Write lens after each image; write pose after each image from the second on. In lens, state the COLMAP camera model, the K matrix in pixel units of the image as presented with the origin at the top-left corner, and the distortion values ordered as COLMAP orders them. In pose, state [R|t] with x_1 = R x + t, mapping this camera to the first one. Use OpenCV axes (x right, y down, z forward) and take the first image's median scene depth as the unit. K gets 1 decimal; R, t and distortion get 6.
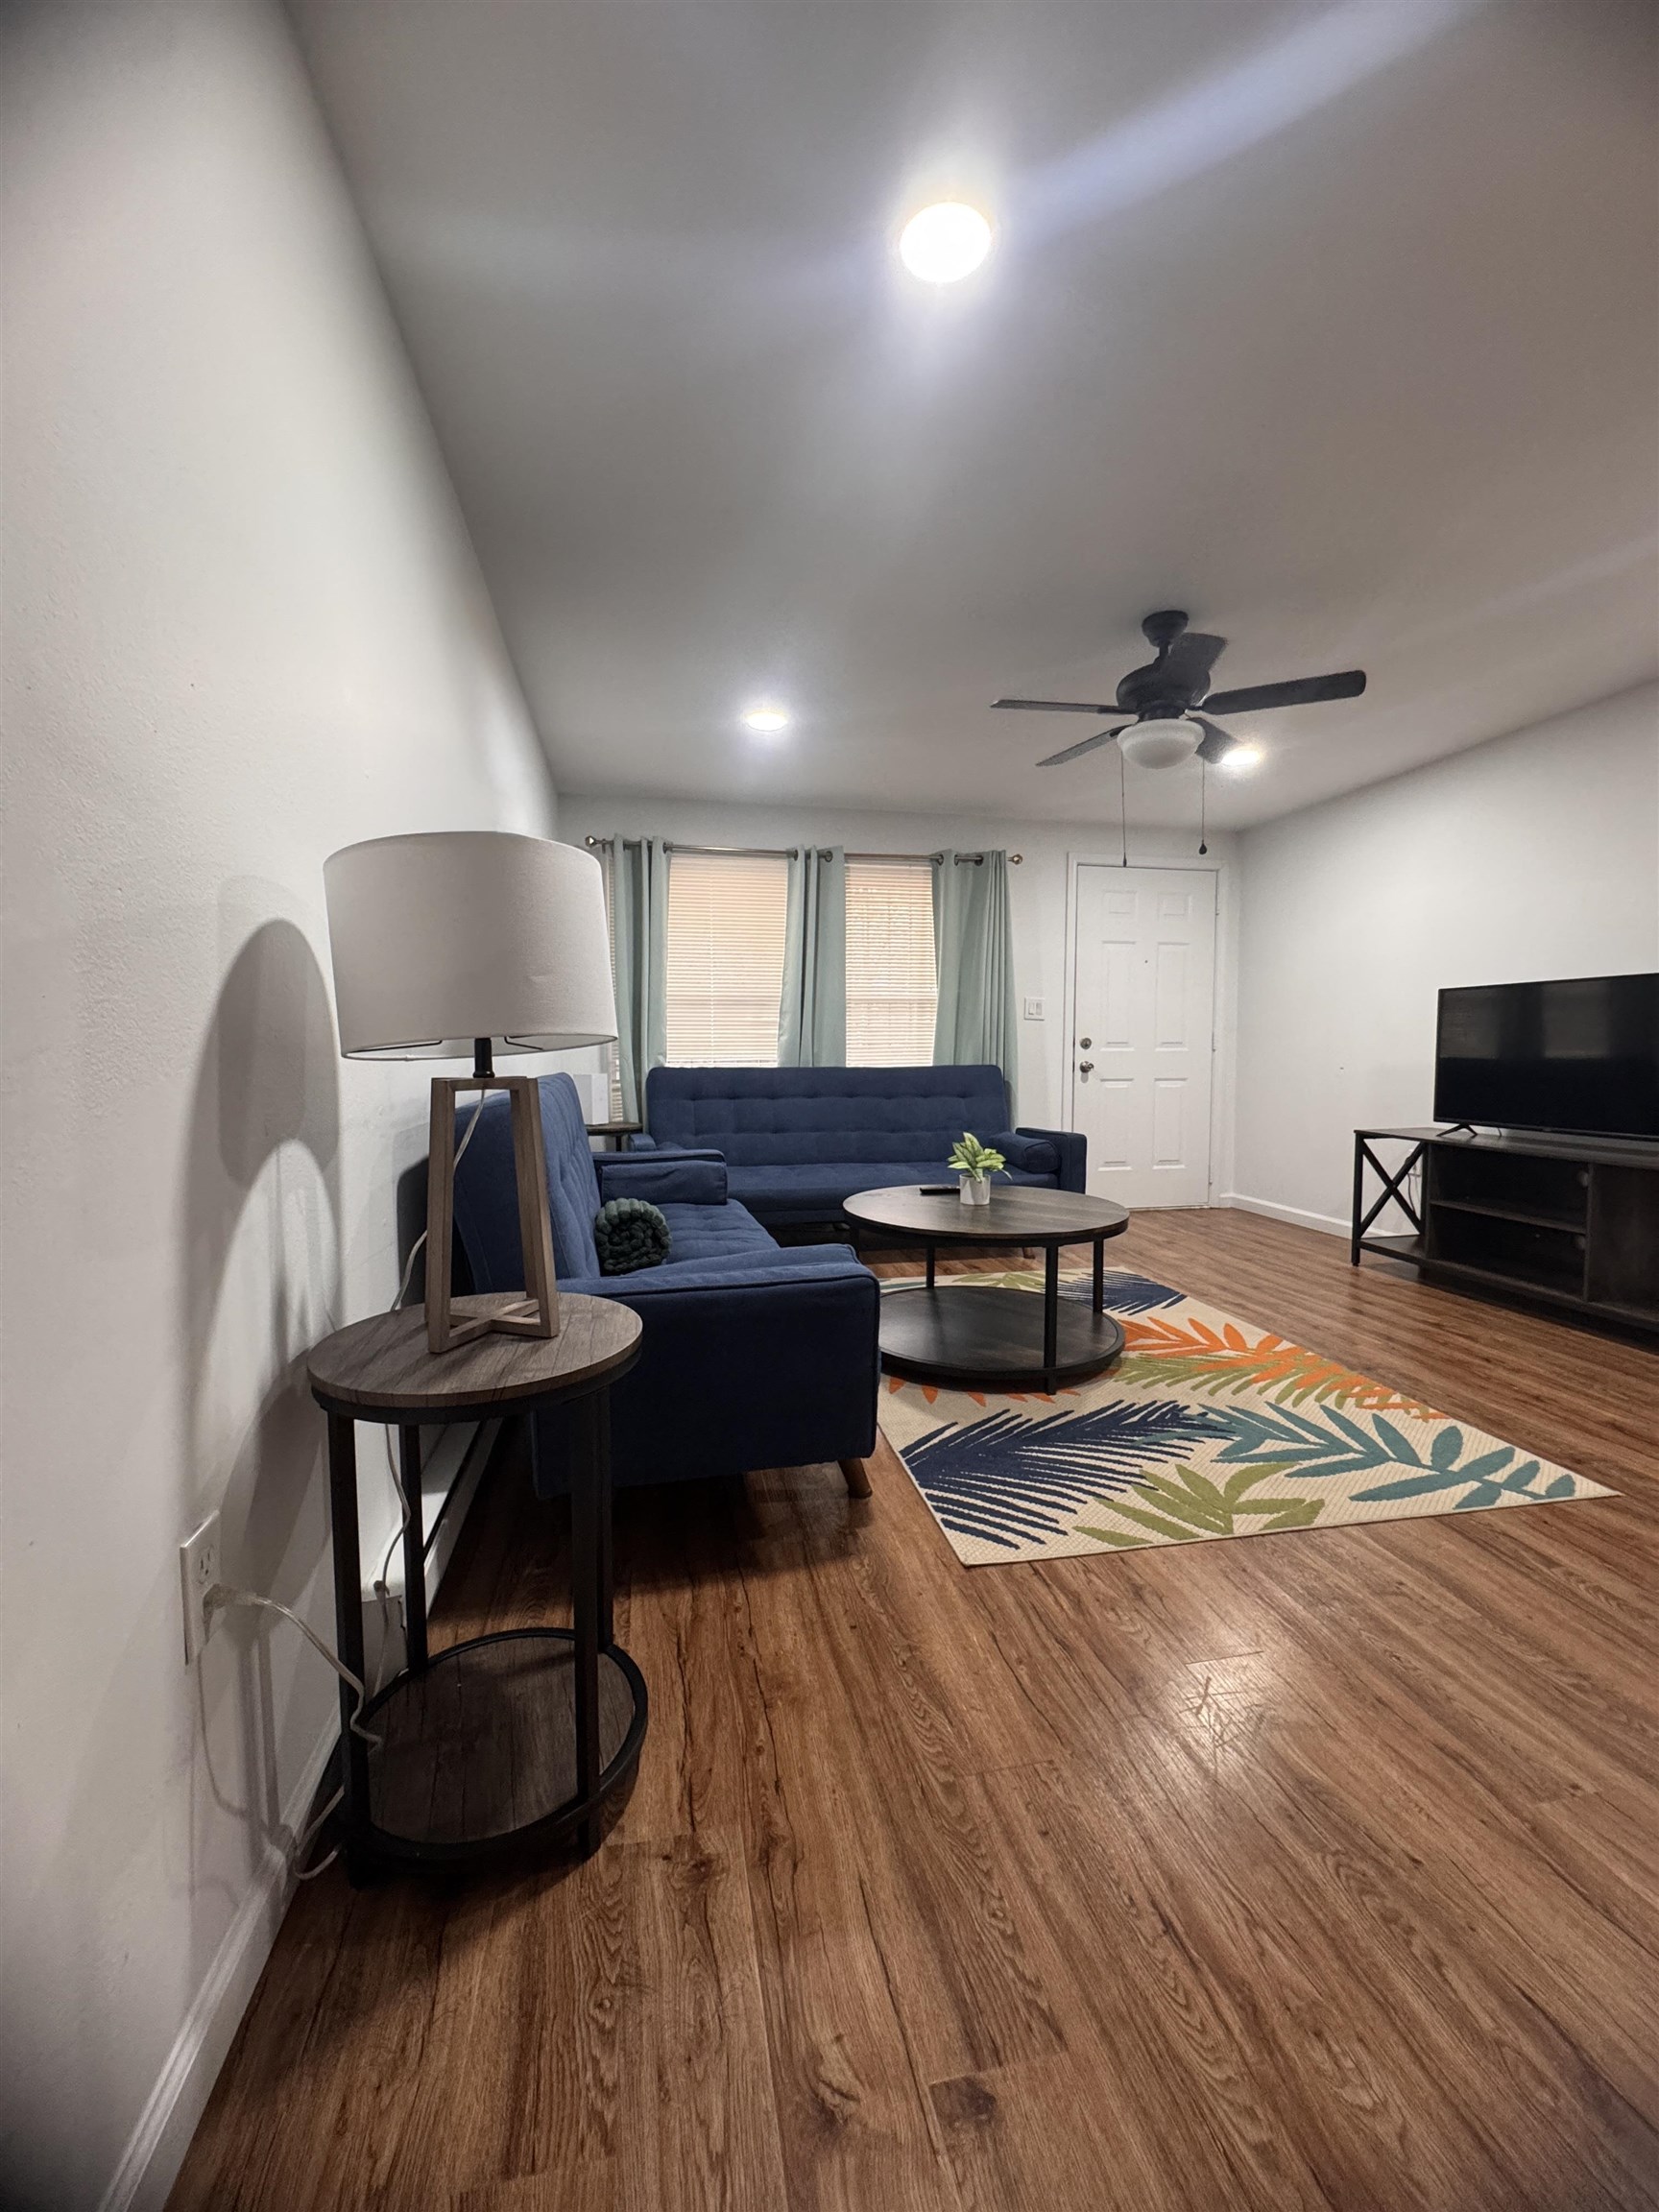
lens RADIAL K [[880.7, 0, 825.5], [0, 880.7, 1105.6], [0, 0, 1]] dist [-0.001614, -0.000004]
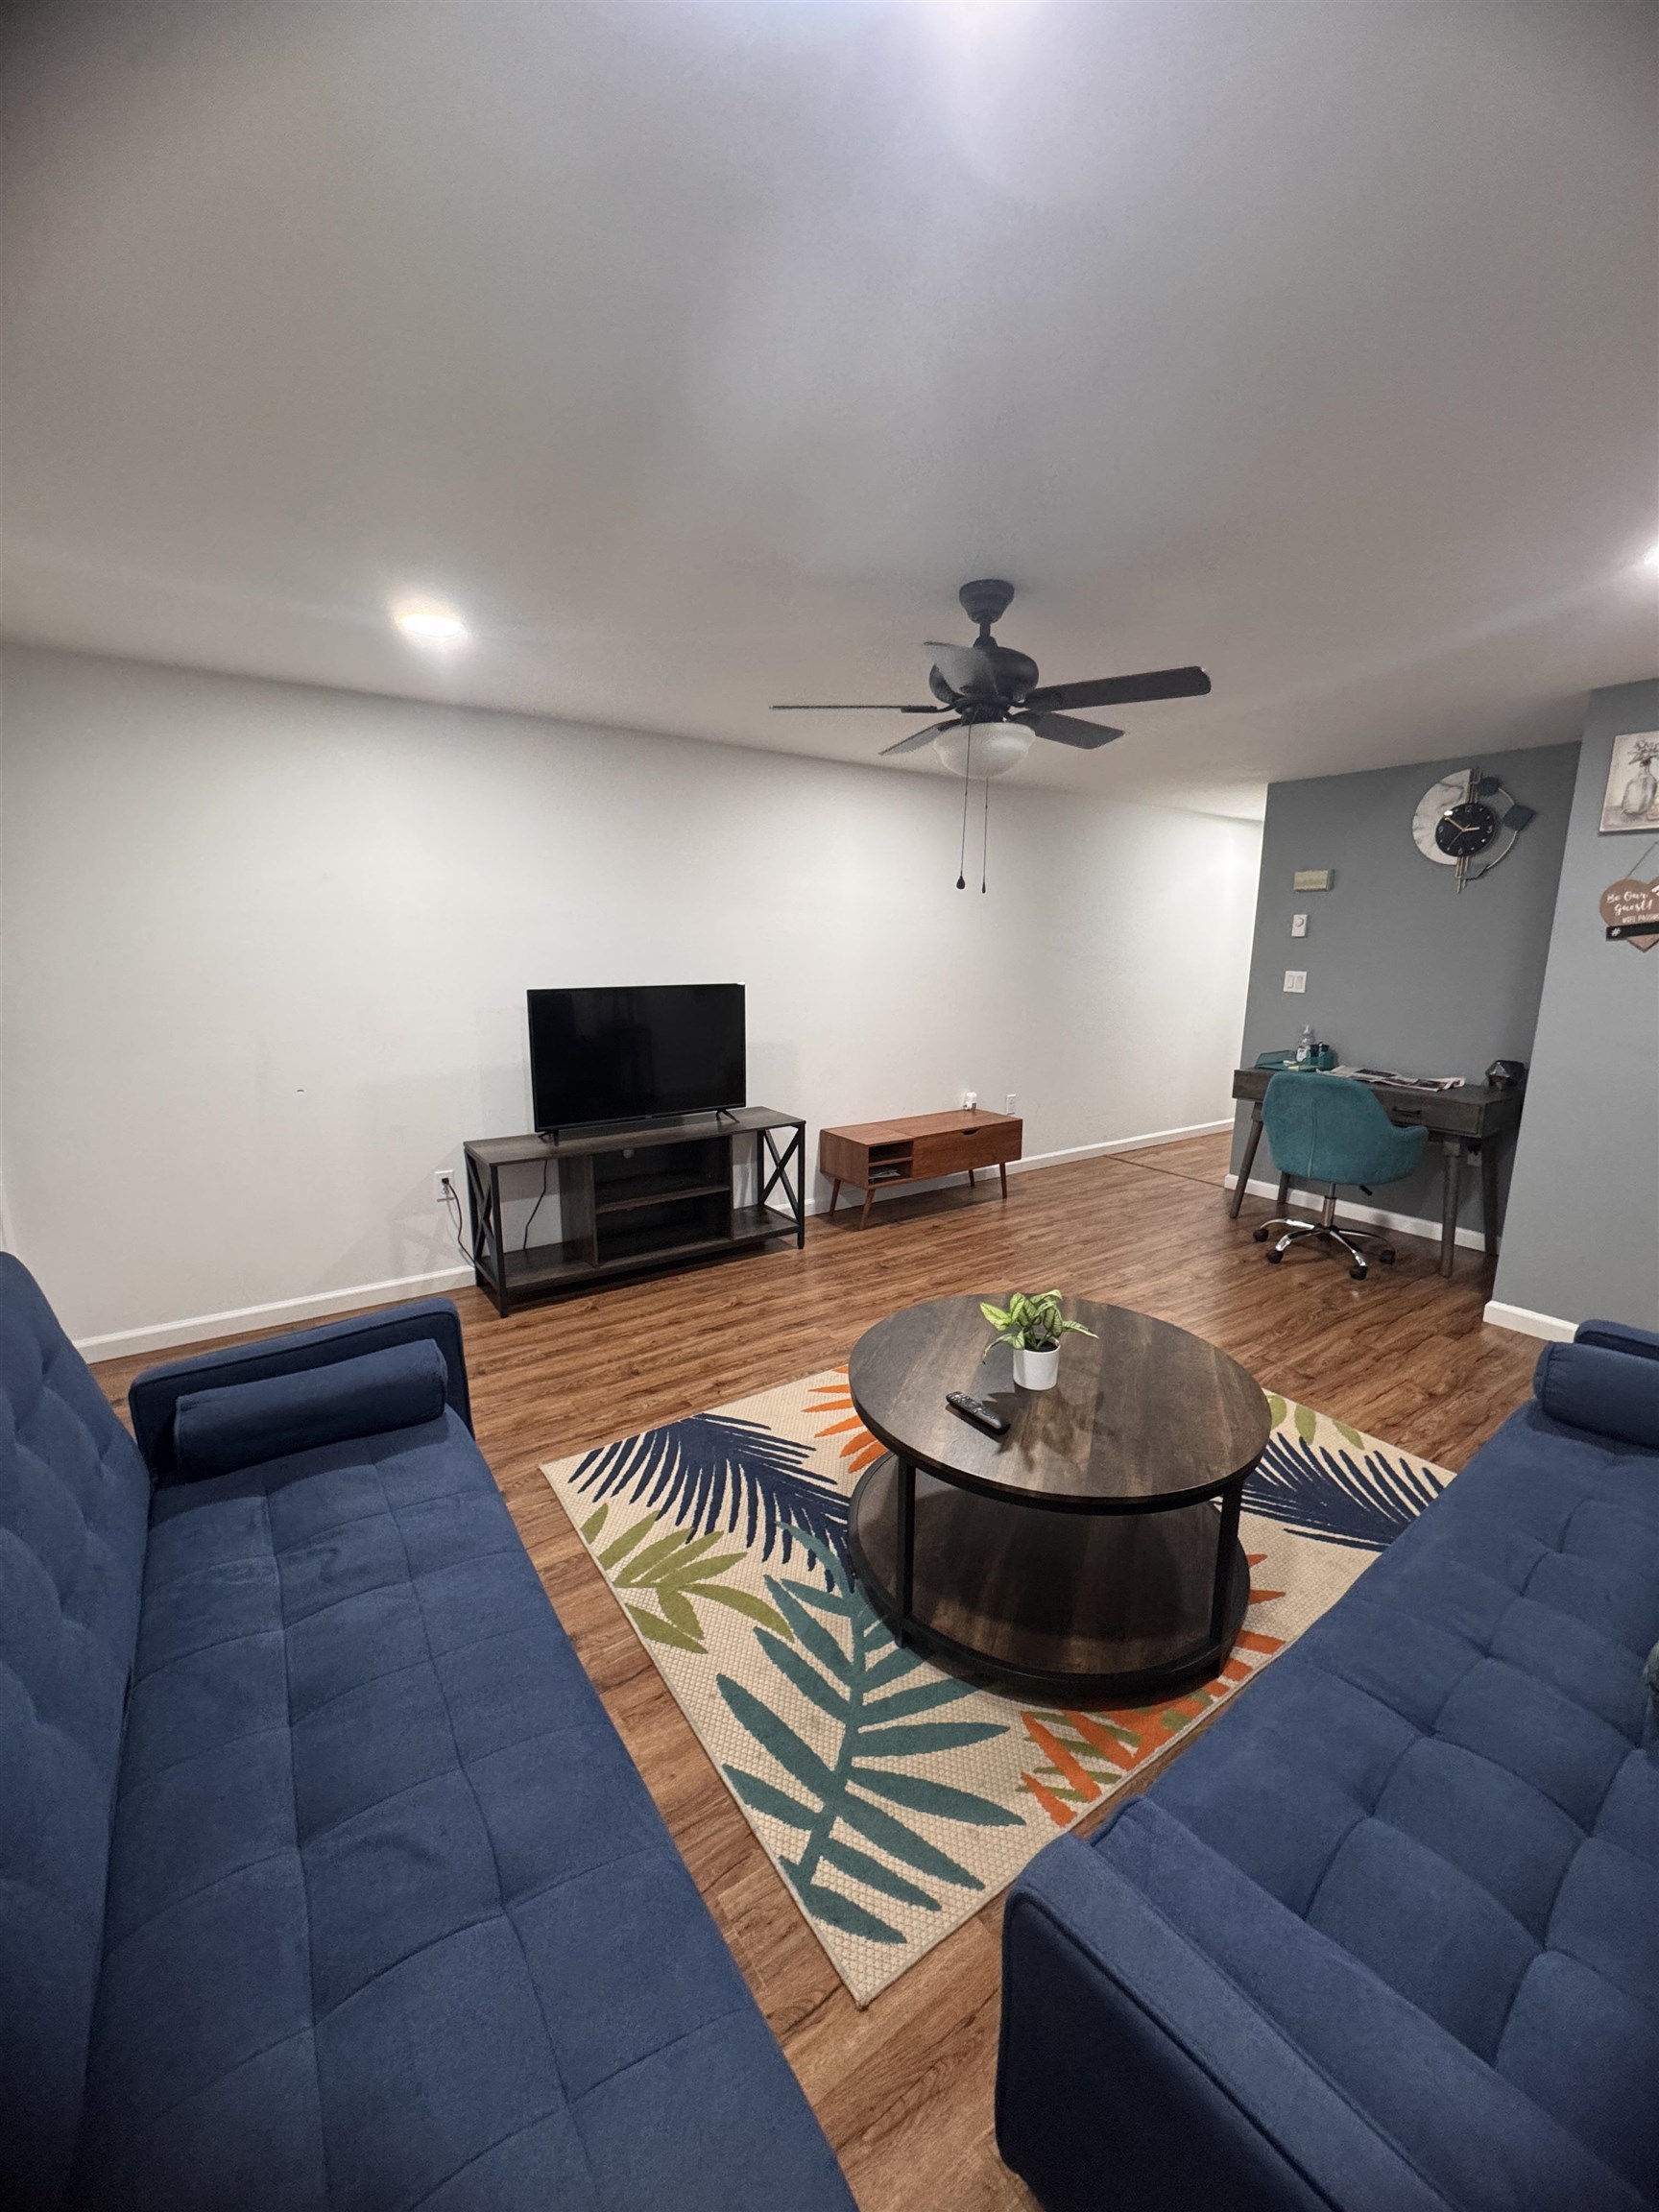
lens RADIAL K [[880.1, 0, 824.6], [0, 880.1, 1107.7], [0, 0, 1]] dist [-0.004081, -0.000005]
pose [[-0.392117, -0.177810, 0.902568, -0.423532], [0.053983, 0.975003, 0.215532, -0.309566], [-0.918330, 0.133237, -0.372716, 1.721864]]
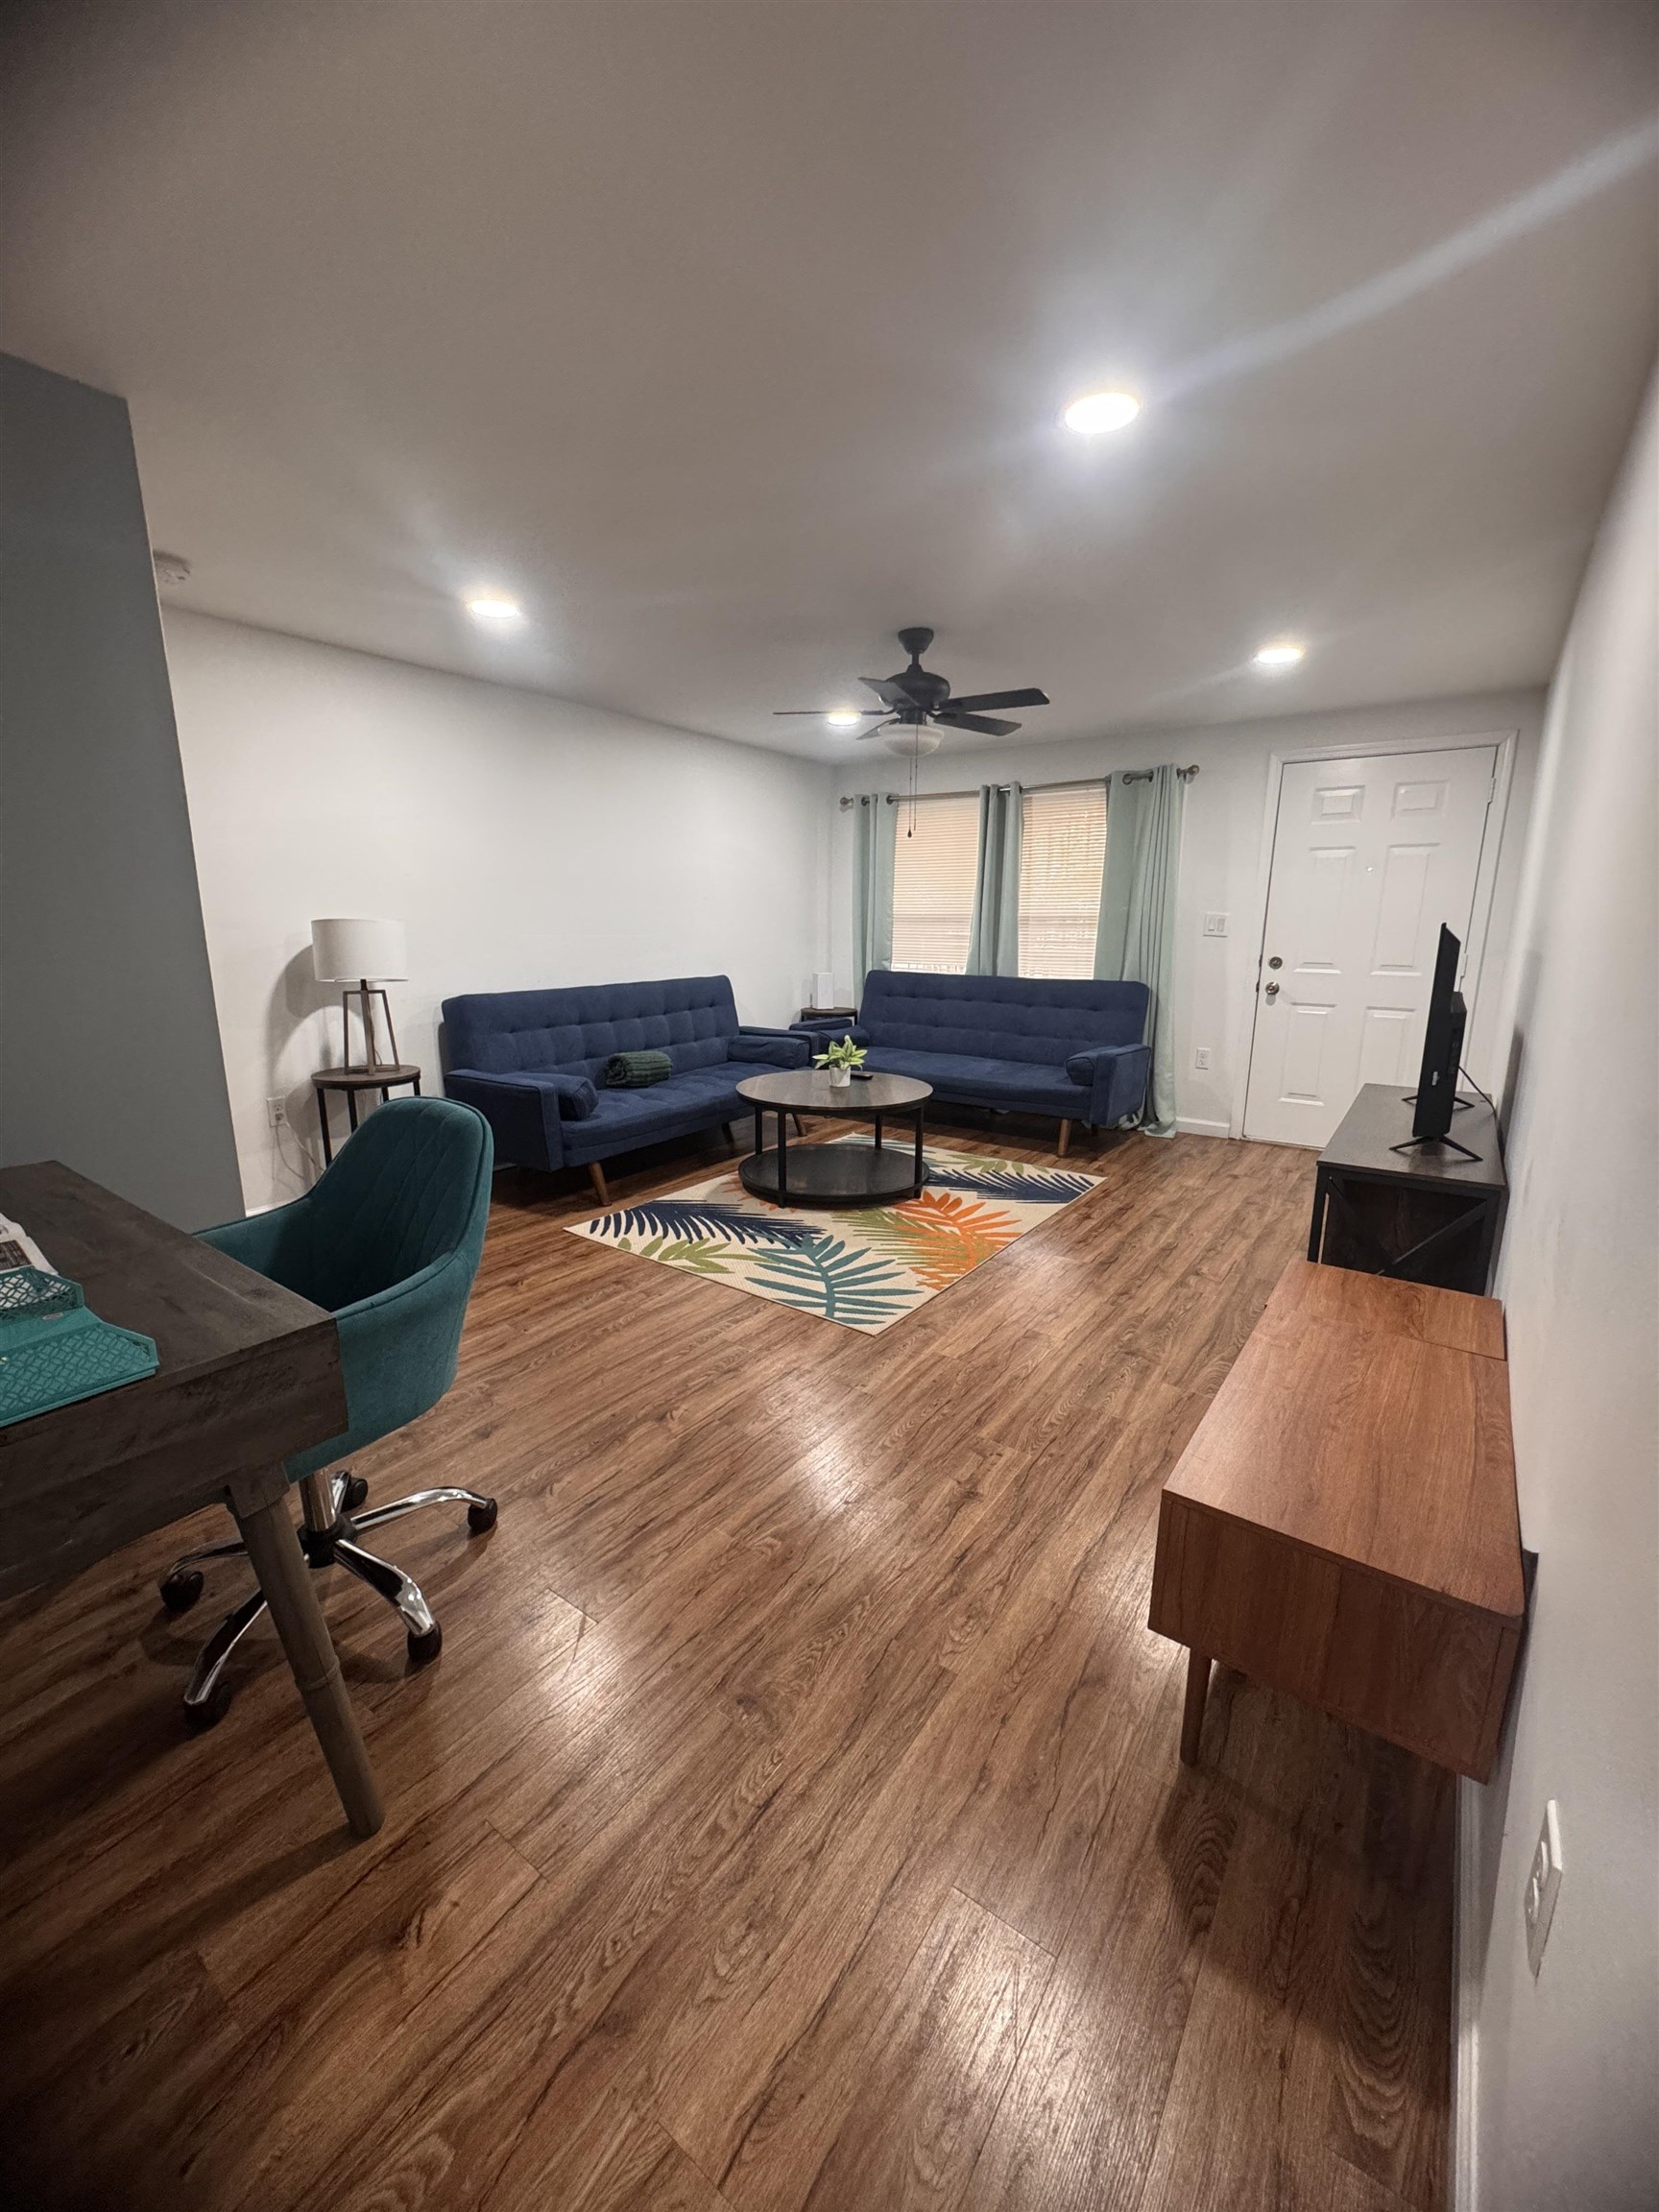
lens RADIAL K [[880.1, 0, 824.6], [0, 880.1, 1107.7], [0, 0, 1]] dist [-0.004081, -0.000005]
pose [[0.678613, 0.158998, -0.717080, 1.470735], [-0.053085, 0.984353, 0.168024, -0.112885], [0.732575, -0.075957, 0.676435, 0.030526]]
